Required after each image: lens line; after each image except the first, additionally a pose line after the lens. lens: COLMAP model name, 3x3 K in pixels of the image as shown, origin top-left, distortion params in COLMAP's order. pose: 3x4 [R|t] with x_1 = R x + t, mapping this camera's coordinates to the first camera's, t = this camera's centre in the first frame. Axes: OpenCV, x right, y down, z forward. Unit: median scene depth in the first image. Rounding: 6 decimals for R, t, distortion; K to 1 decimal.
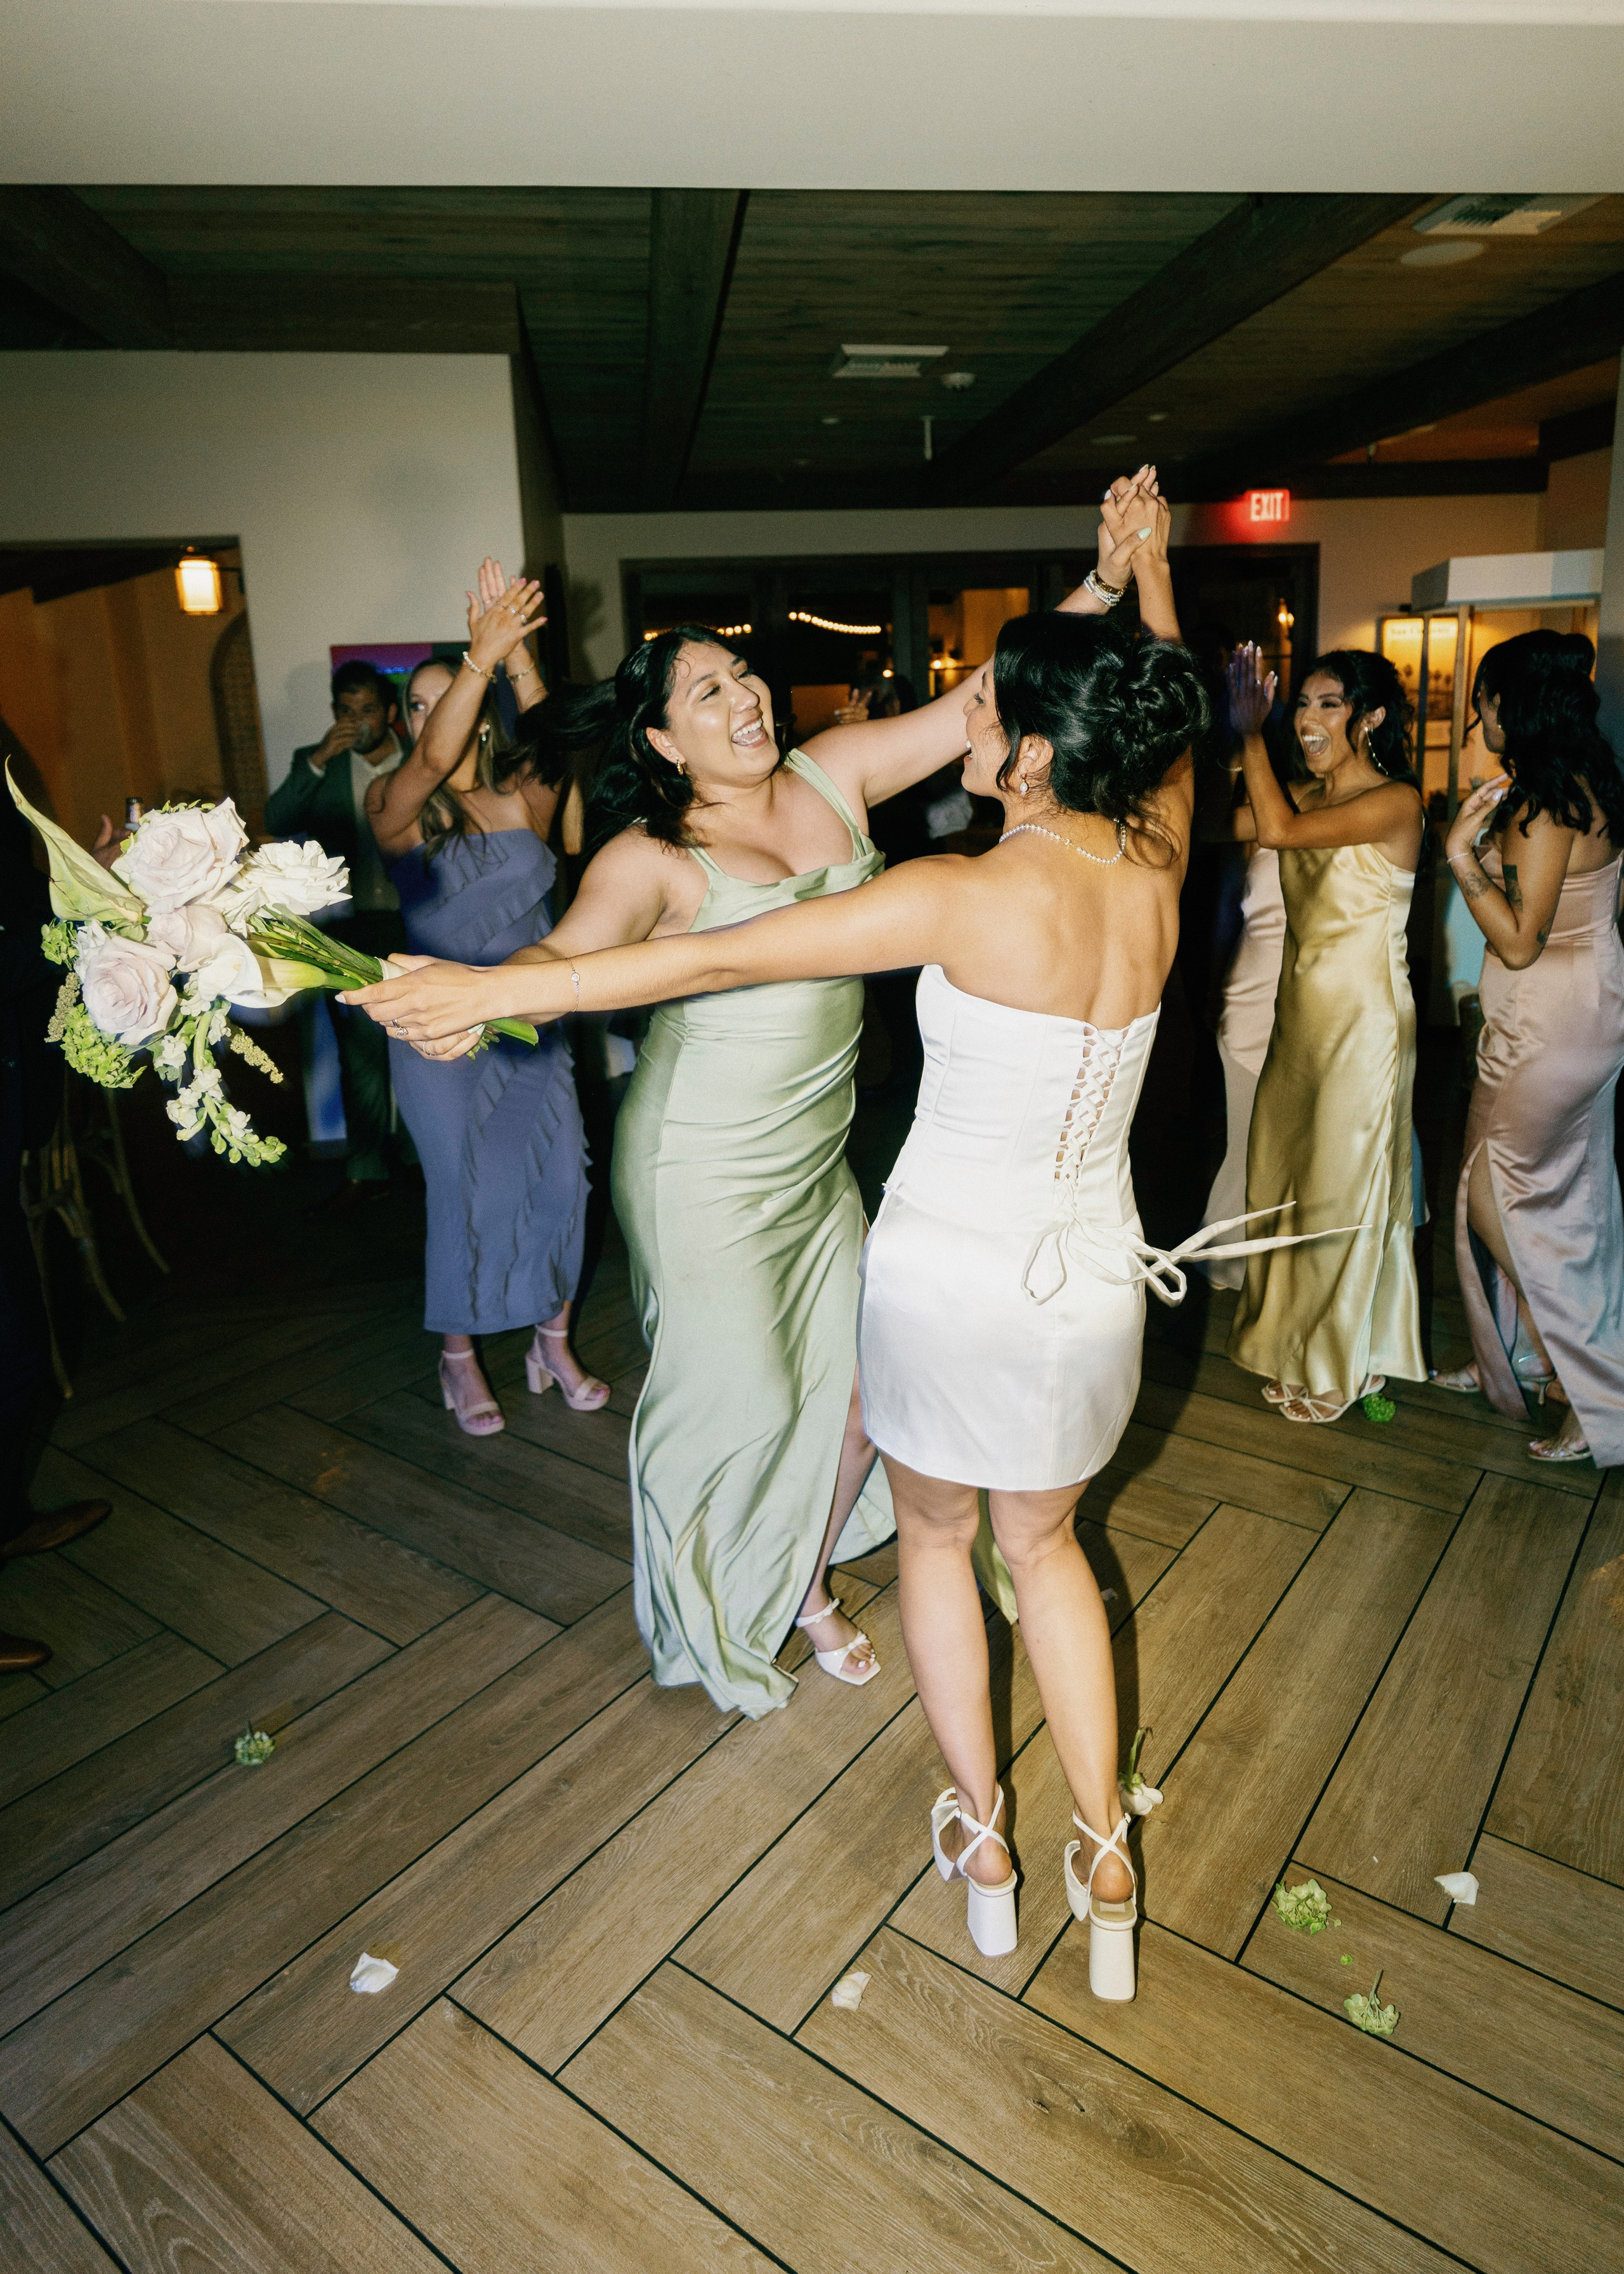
lens RADIAL K [[1373.4, 0, 810.0], [0, 1373.4, 1013.3], [0, 0, 1]] dist [-0.002808, 0.002996]
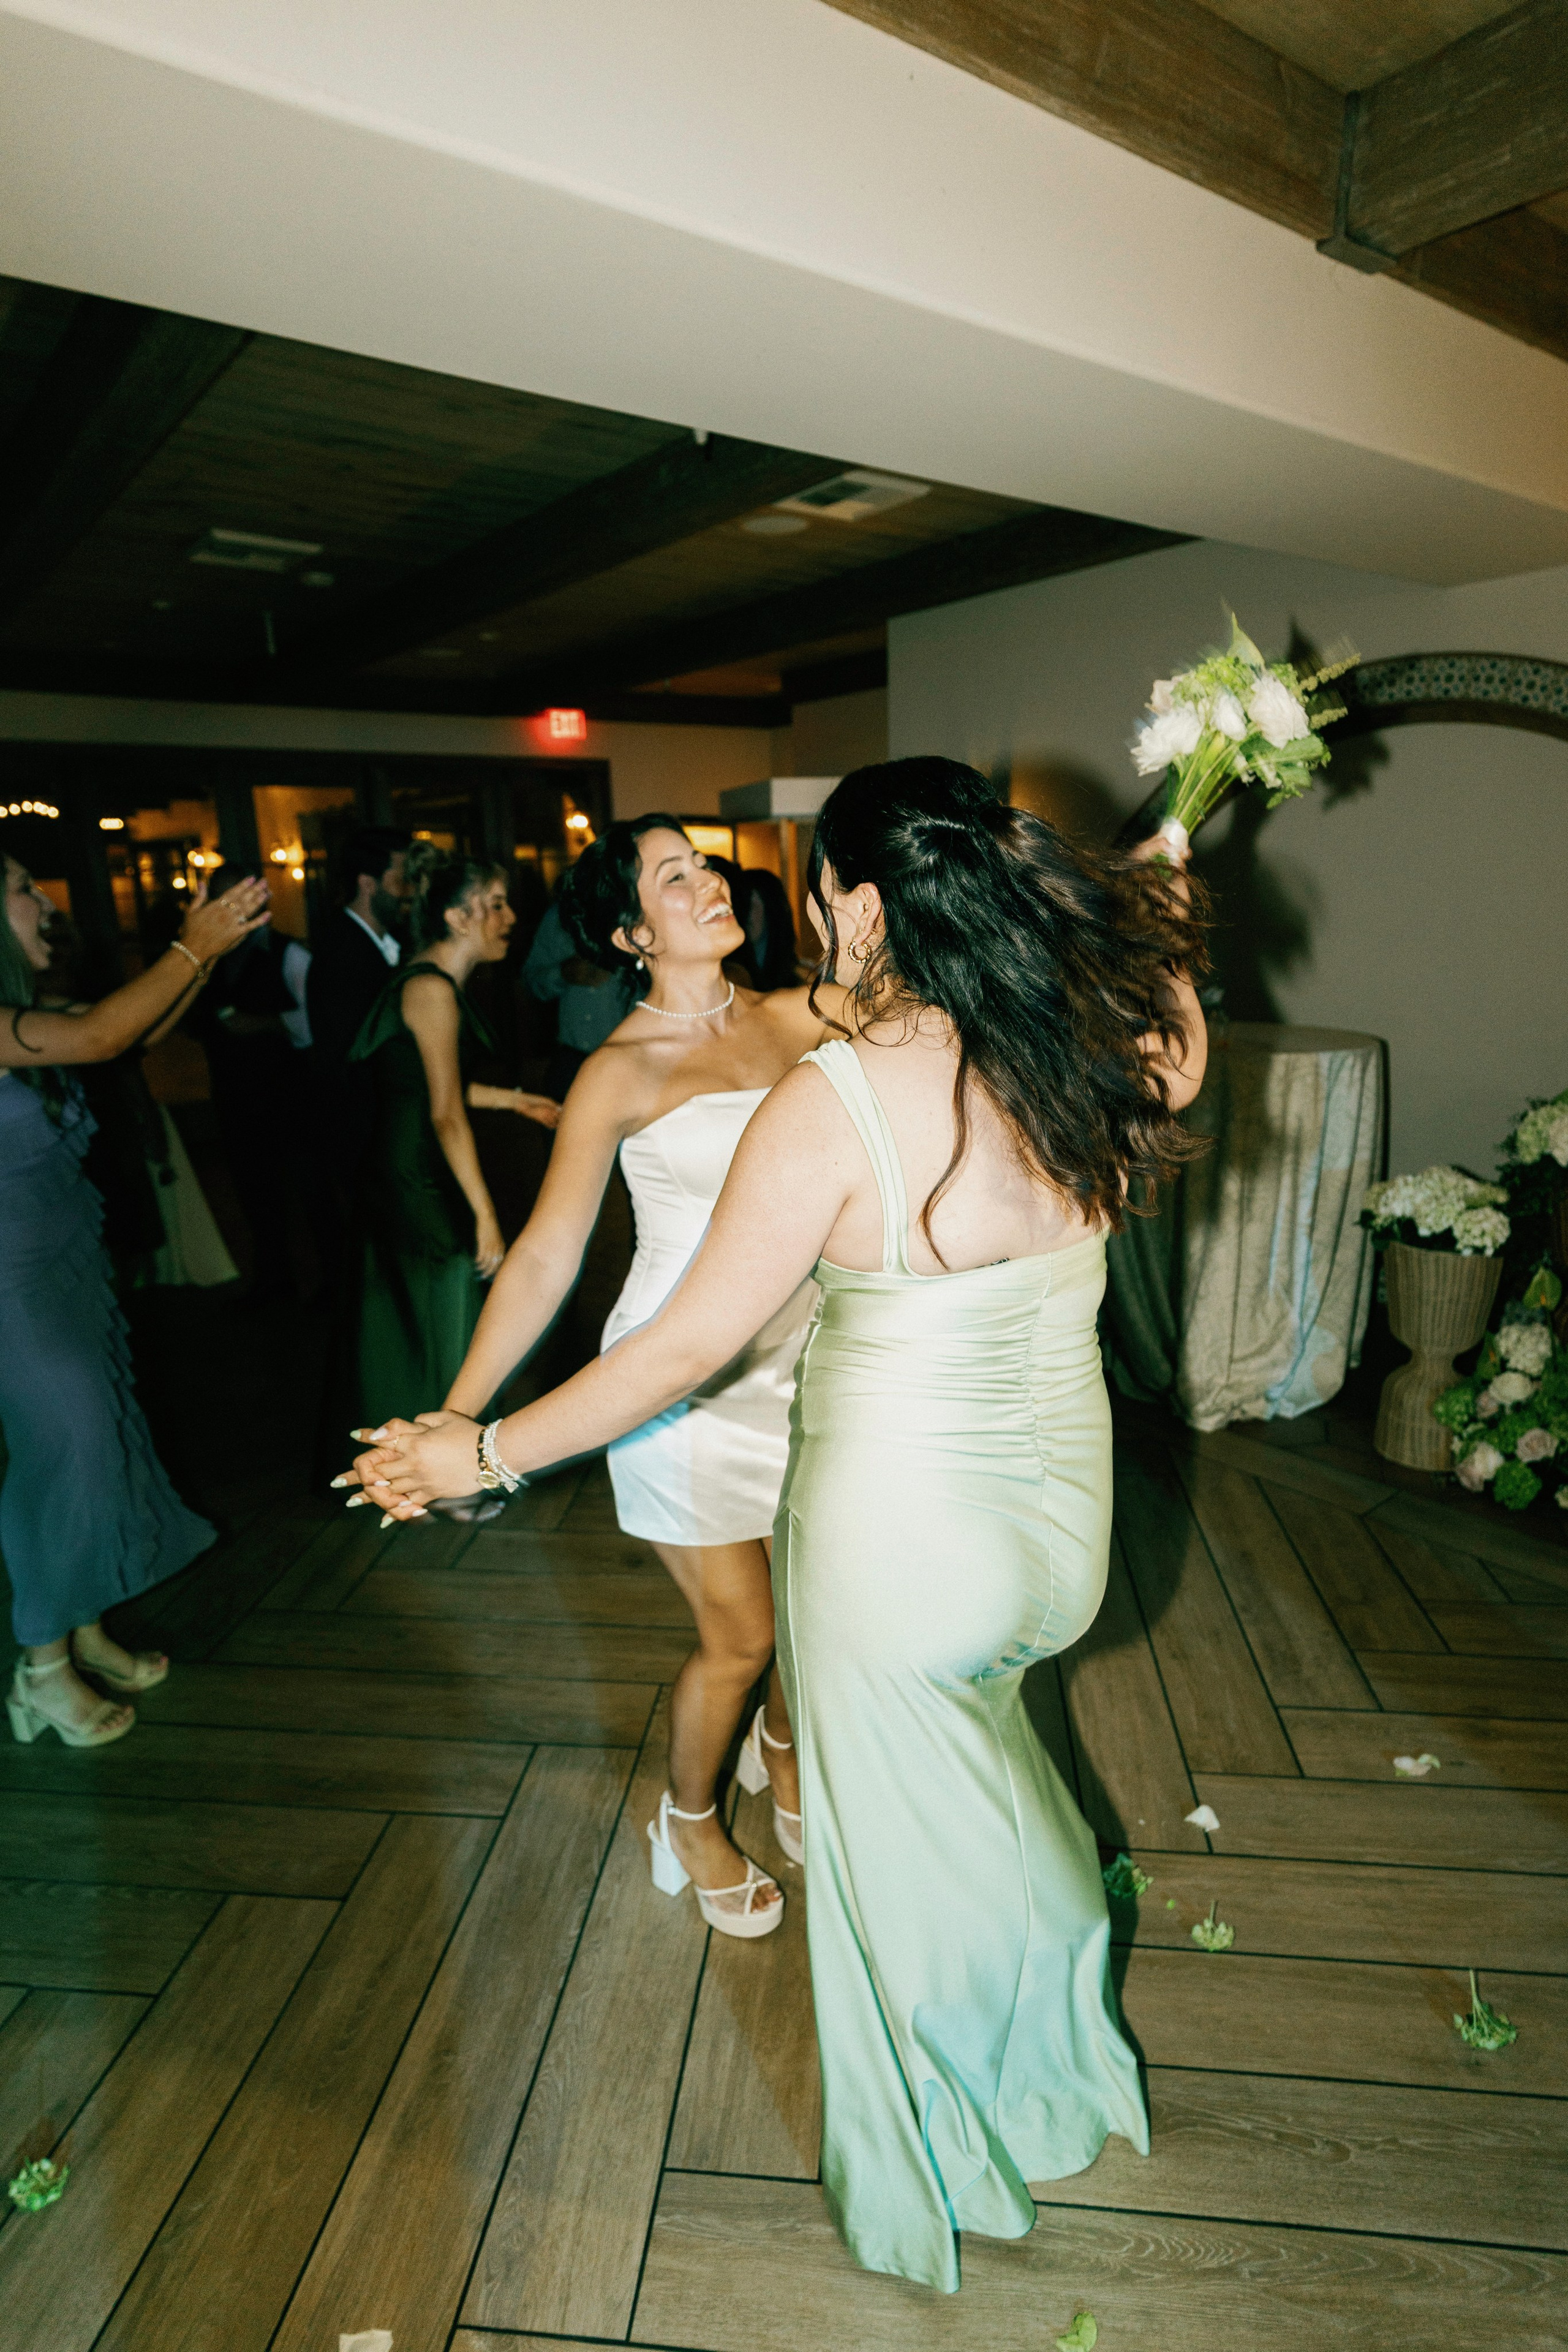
lens RADIAL K [[1268.4, 0, 773.5], [0, 1268.4, 1172.9], [0, 0, 1]] dist [-0.004538, 0.002725]
pose [[0.869373, -0.102918, 0.483320, -0.247395], [0.107735, 0.994019, 0.017876, -0.016187], [-0.482269, 0.036530, 0.875261, 0.090202]]
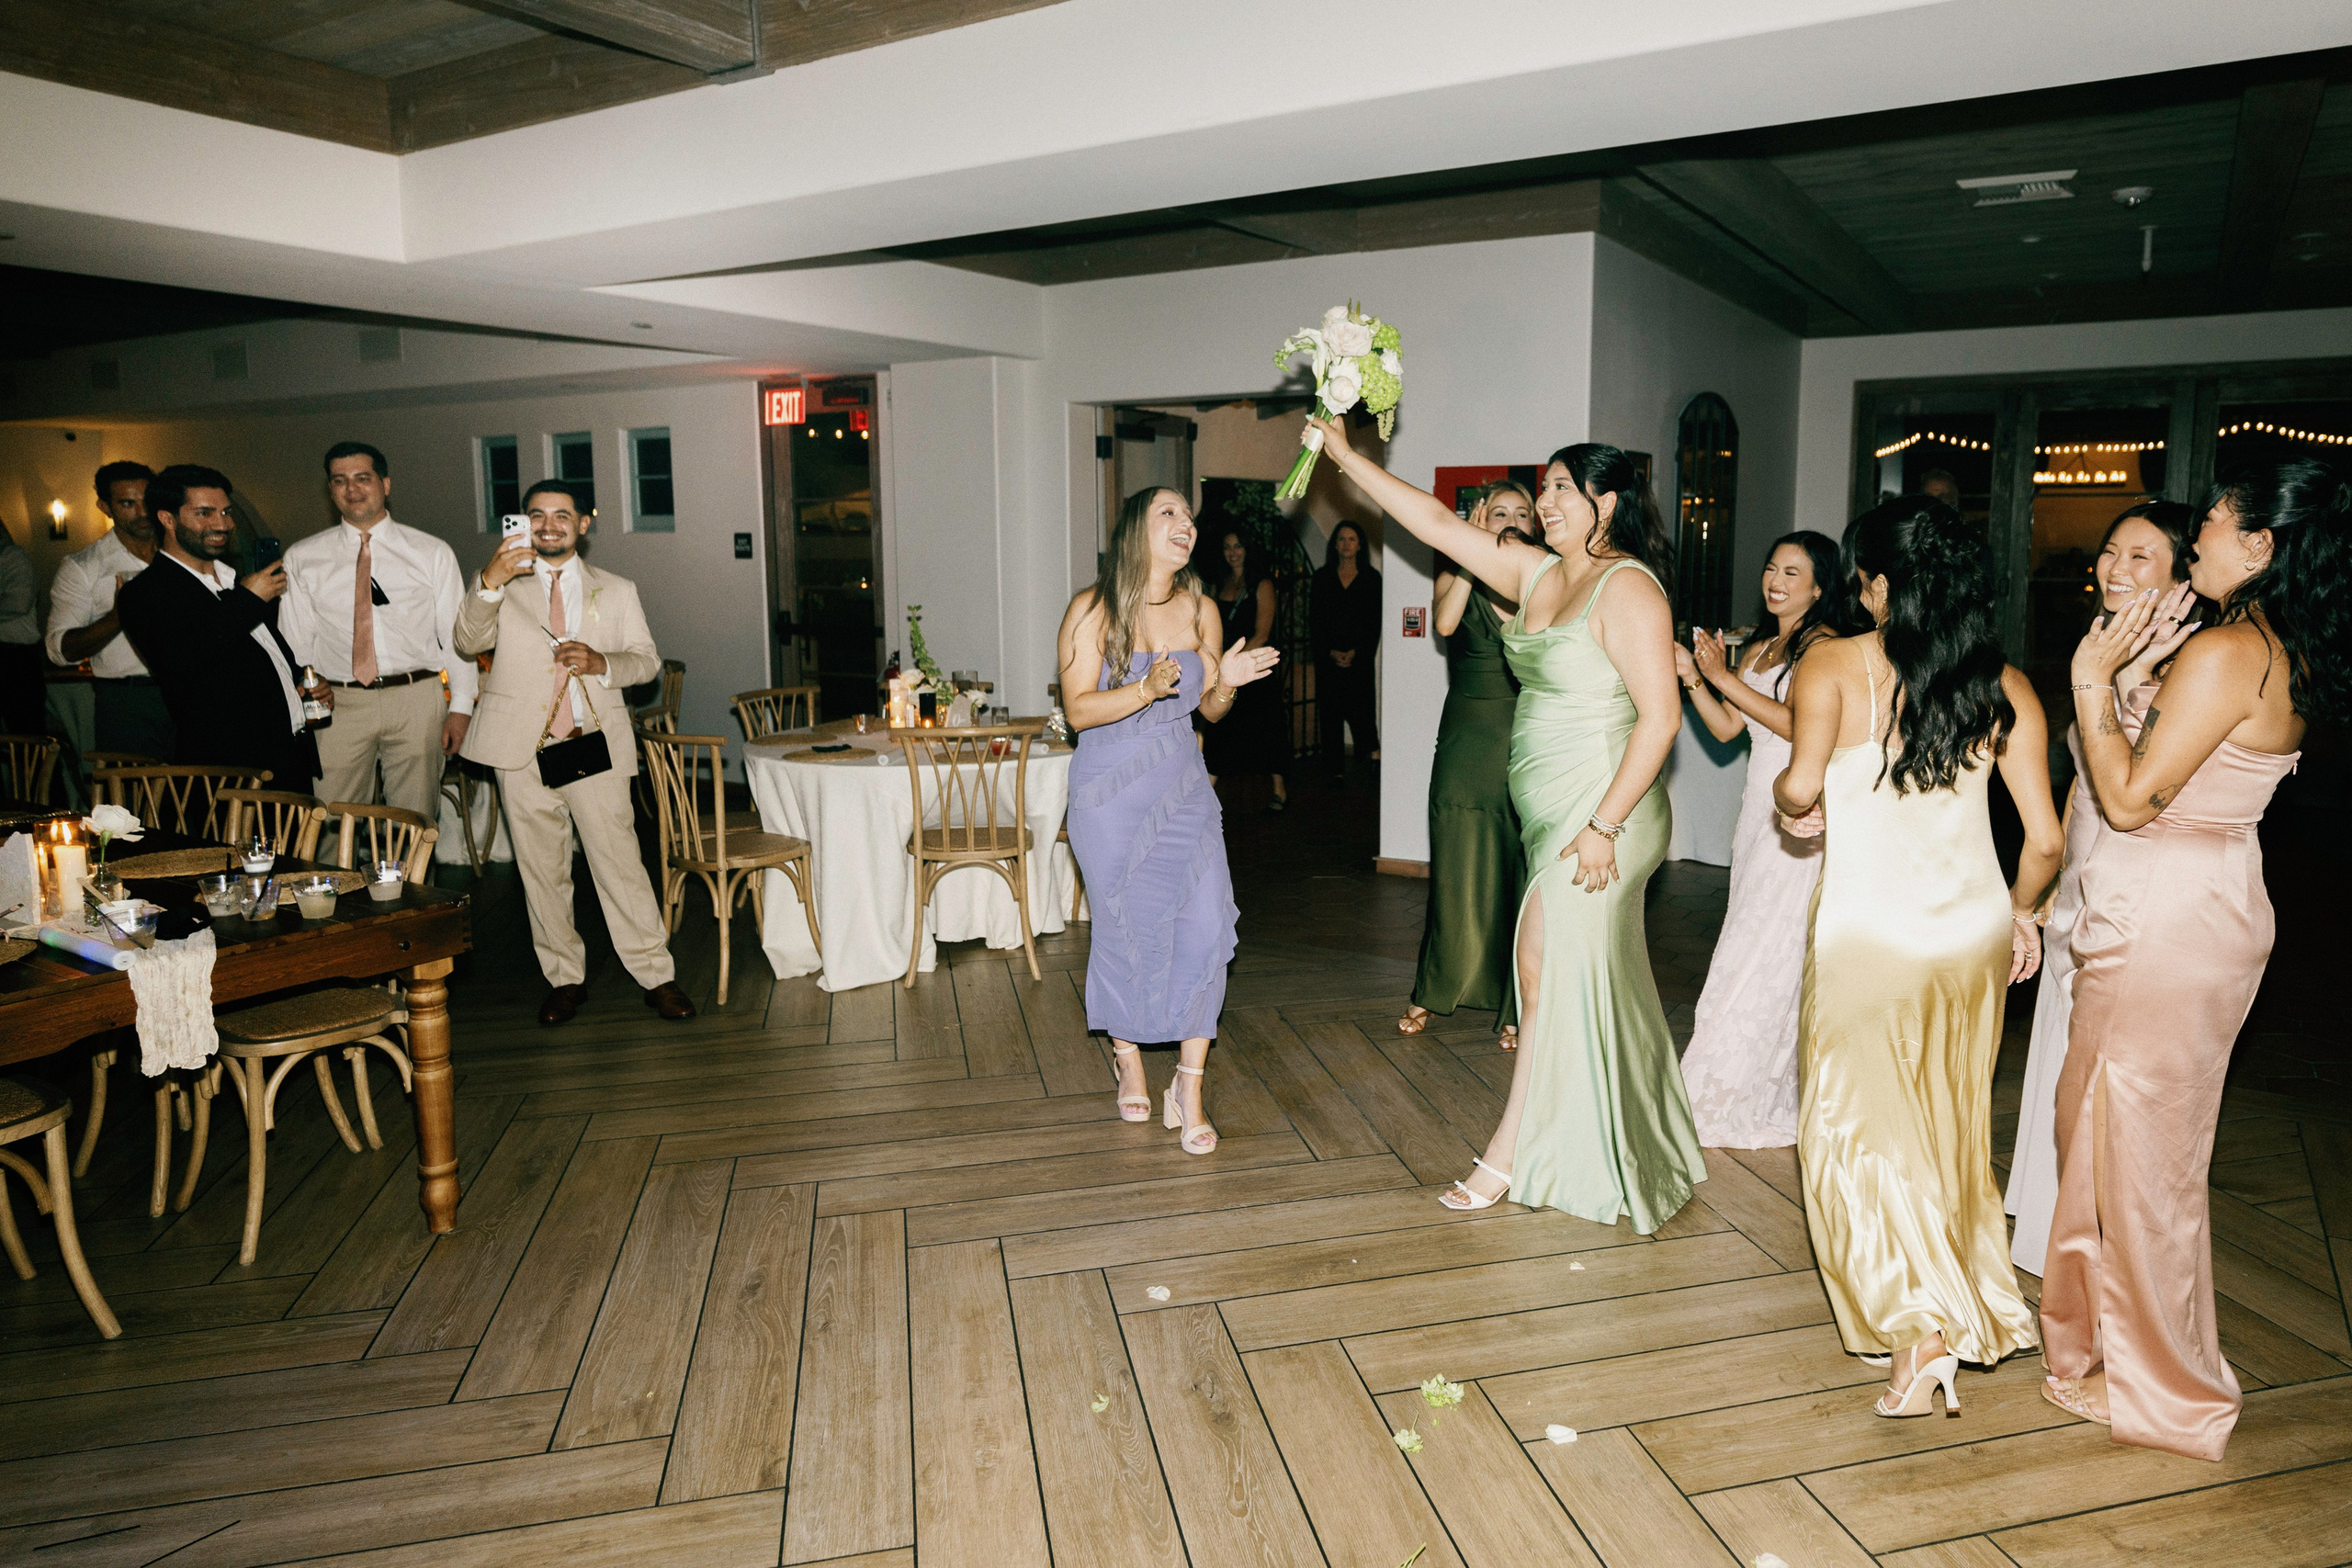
lens RADIAL K [[1396.4, 0, 1275.6], [0, 1396.4, 730.1], [0, 0, 1]] dist [-0.006267, 0.005370]
pose [[0.796131, 0.121048, -0.592893, 0.614683], [-0.160297, 0.986973, -0.013739, 0.025833], [0.583507, 0.105977, 0.805164, -0.185534]]
